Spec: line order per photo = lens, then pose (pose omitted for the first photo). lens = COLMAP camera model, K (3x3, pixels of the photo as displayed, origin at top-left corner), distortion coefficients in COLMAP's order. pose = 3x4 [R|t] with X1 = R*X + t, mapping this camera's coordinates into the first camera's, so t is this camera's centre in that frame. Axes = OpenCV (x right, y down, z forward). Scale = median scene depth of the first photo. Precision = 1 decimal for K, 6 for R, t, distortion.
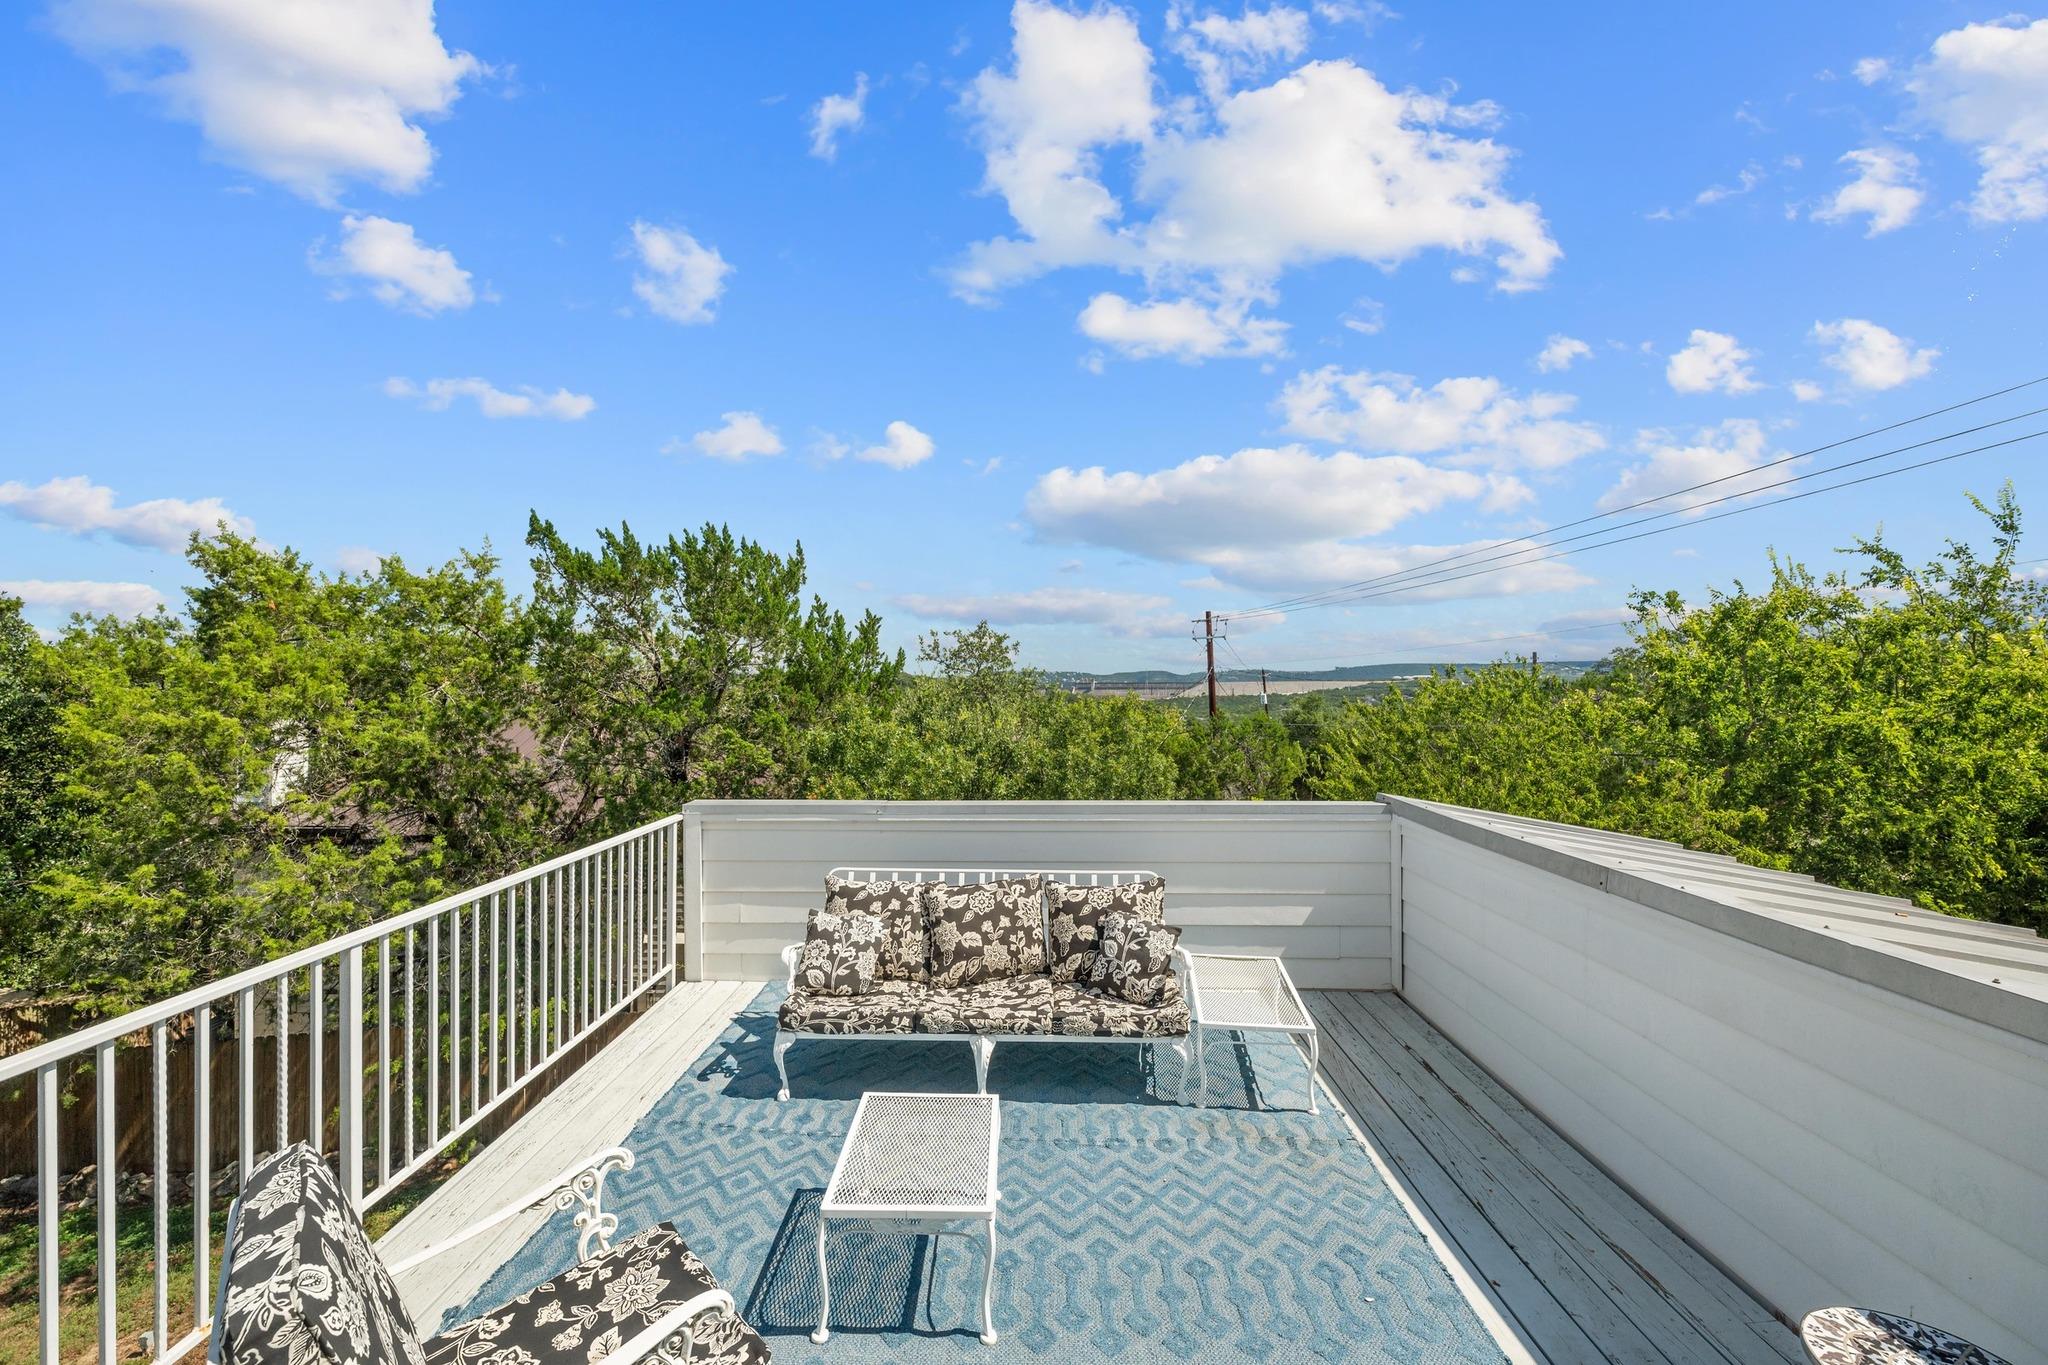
lens RADIAL K [[812.6, 0, 1014.5], [0, 812.6, 683.5], [0, 0, 1]] dist [0.004553, 0.000633]
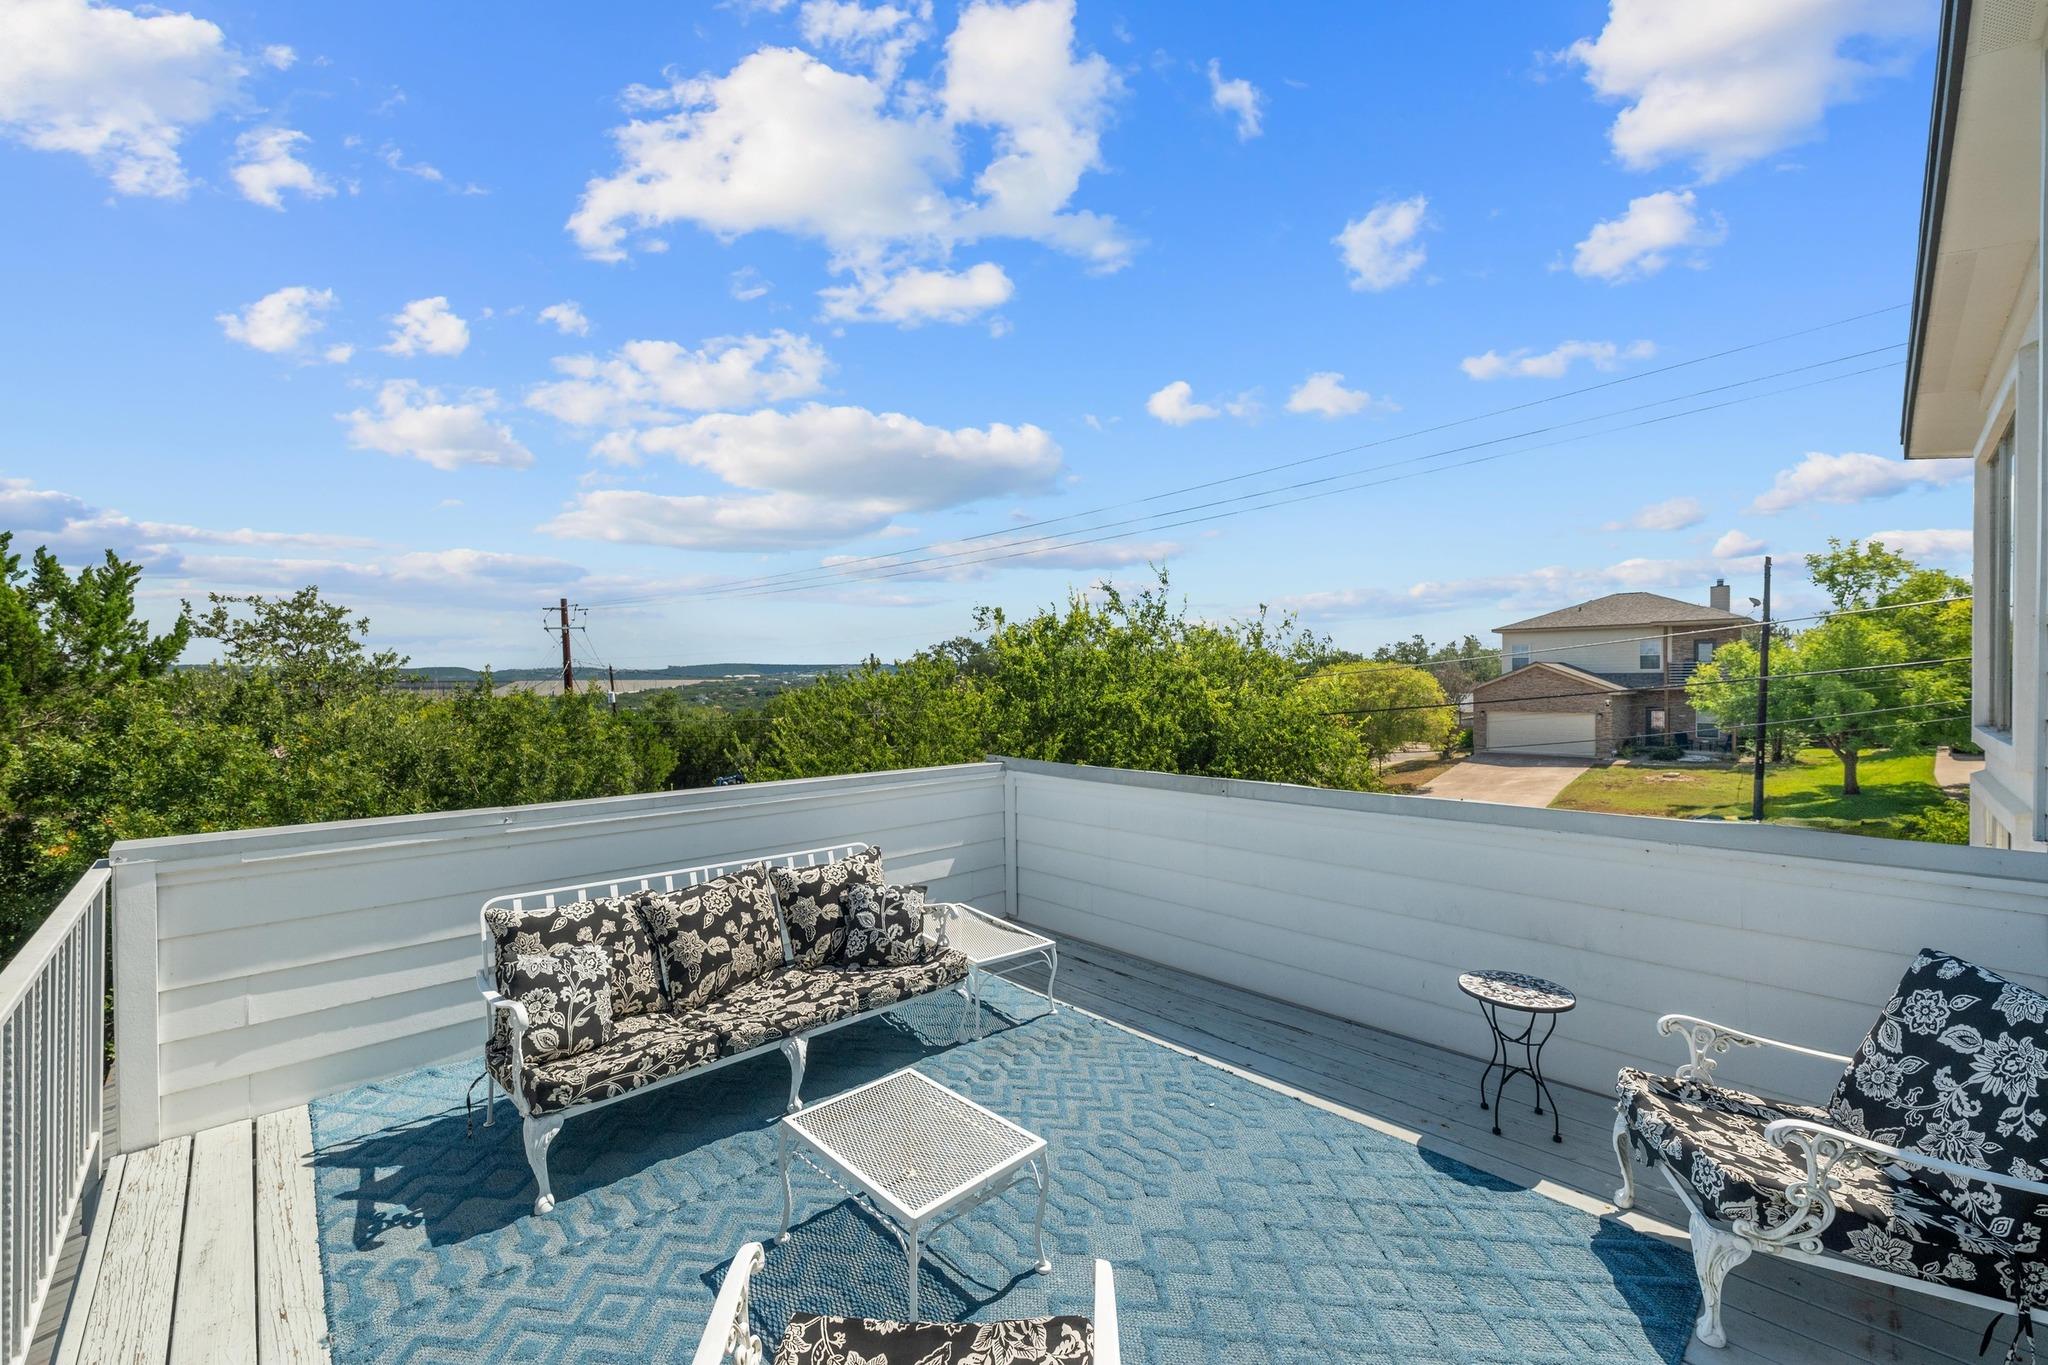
lens RADIAL K [[812.6, 0, 1012.3], [0, 812.6, 684.6], [0, 0, 1]] dist [0.004553, 0.000633]
pose [[0.708622, -0.001415, 0.705587, -0.439064], [-0.000049, 0.999998, 0.002054, 0.036400], [-0.705589, -0.001490, 0.708620, 0.168348]]
